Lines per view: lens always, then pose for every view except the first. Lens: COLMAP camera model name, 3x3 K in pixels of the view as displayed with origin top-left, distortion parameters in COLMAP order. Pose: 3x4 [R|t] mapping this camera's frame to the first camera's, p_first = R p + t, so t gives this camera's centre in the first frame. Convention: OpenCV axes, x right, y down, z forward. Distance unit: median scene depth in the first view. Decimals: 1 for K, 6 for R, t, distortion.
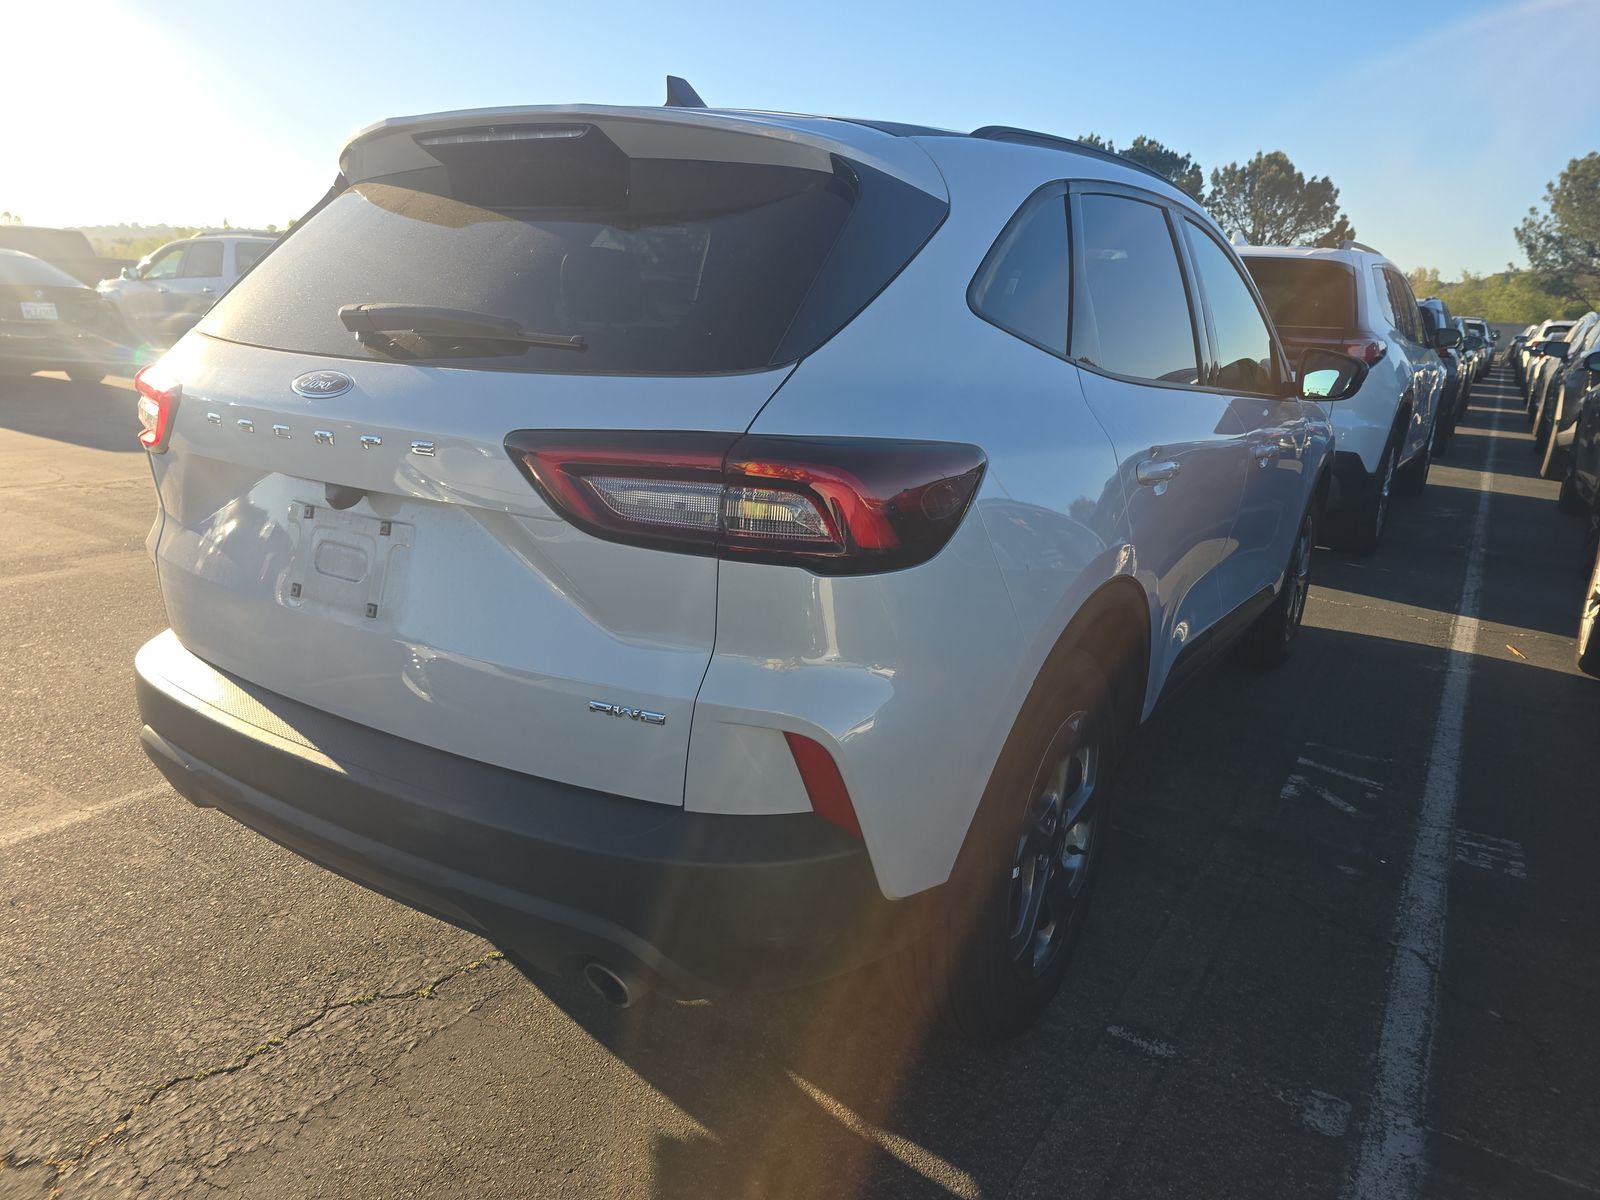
lens RADIAL K [[1069.3, 0, 791.0], [0, 1069.3, 589.6], [0, 0, 1]] dist [0.045974, -0.036611]
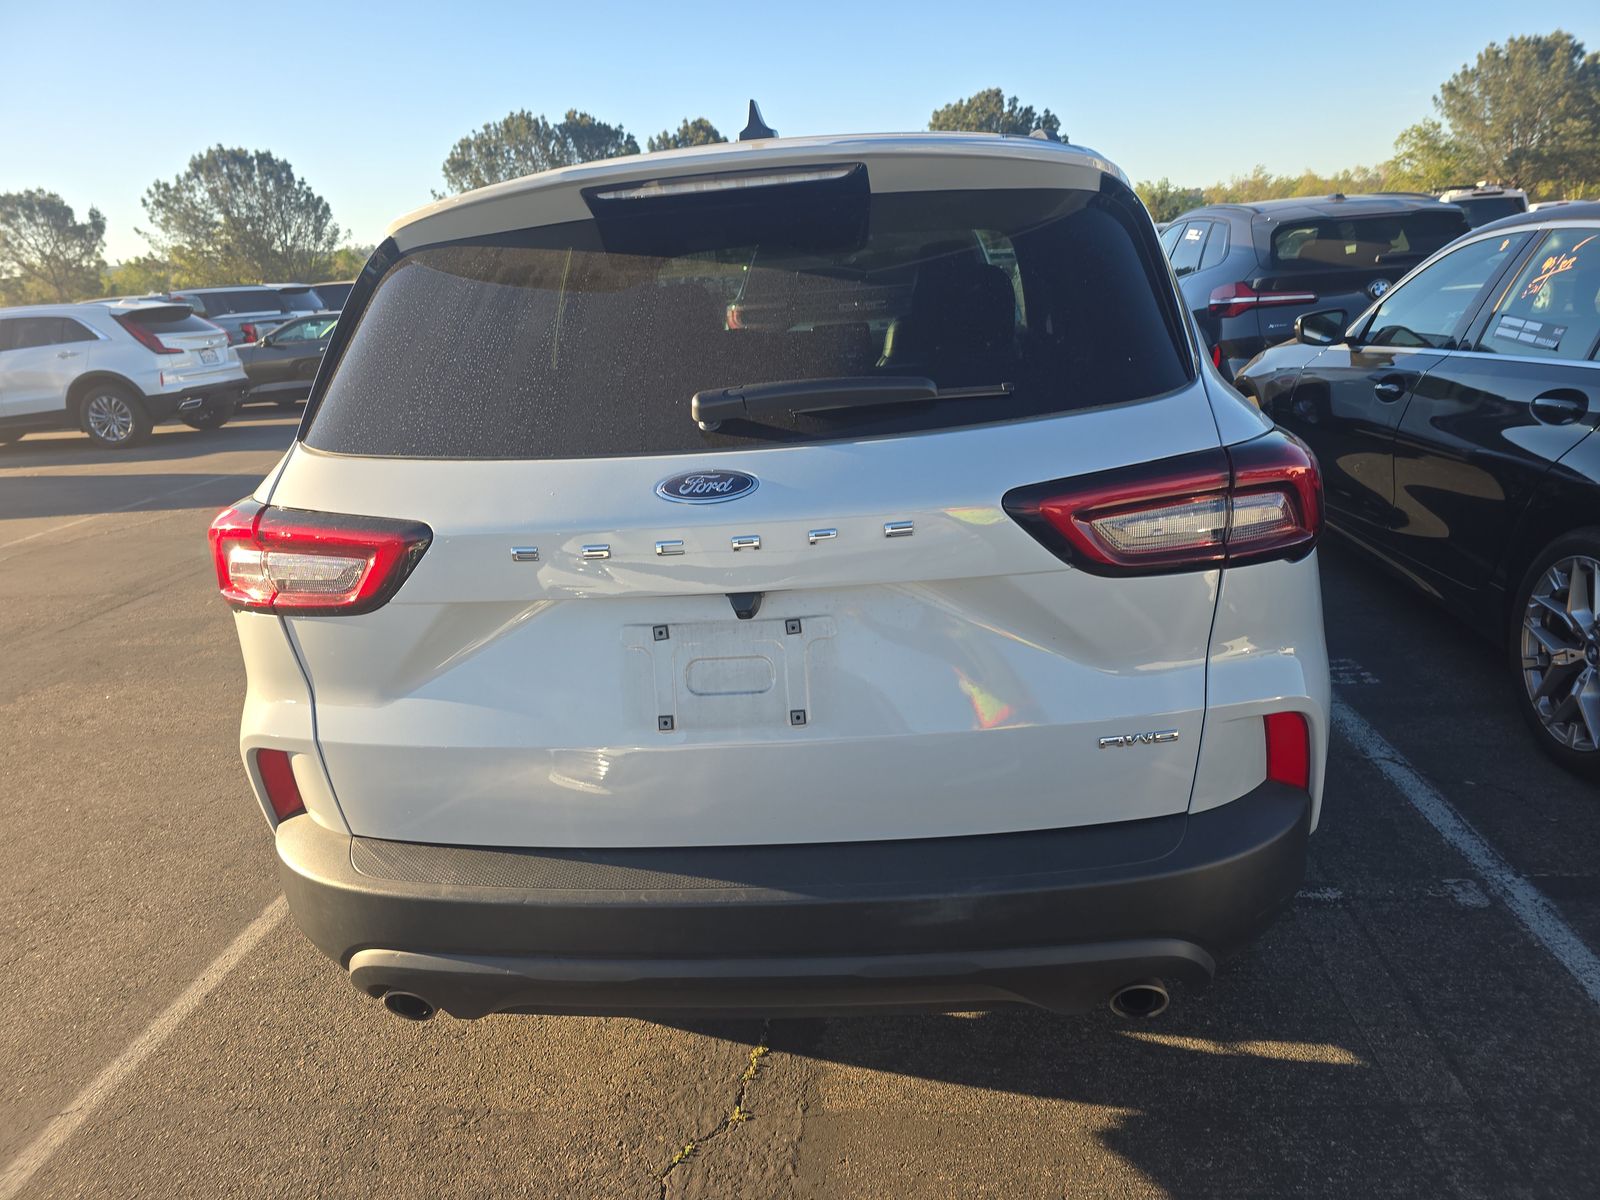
lens RADIAL K [[1069.3, 0, 780.8], [0, 1069.3, 592.4], [0, 0, 1]] dist [0.045974, -0.036611]
pose [[0.886194, -0.236102, 0.398643, -0.497387], [0.227694, 0.971279, 0.069083, -0.100913], [-0.403504, 0.029548, 0.914500, 0.115749]]
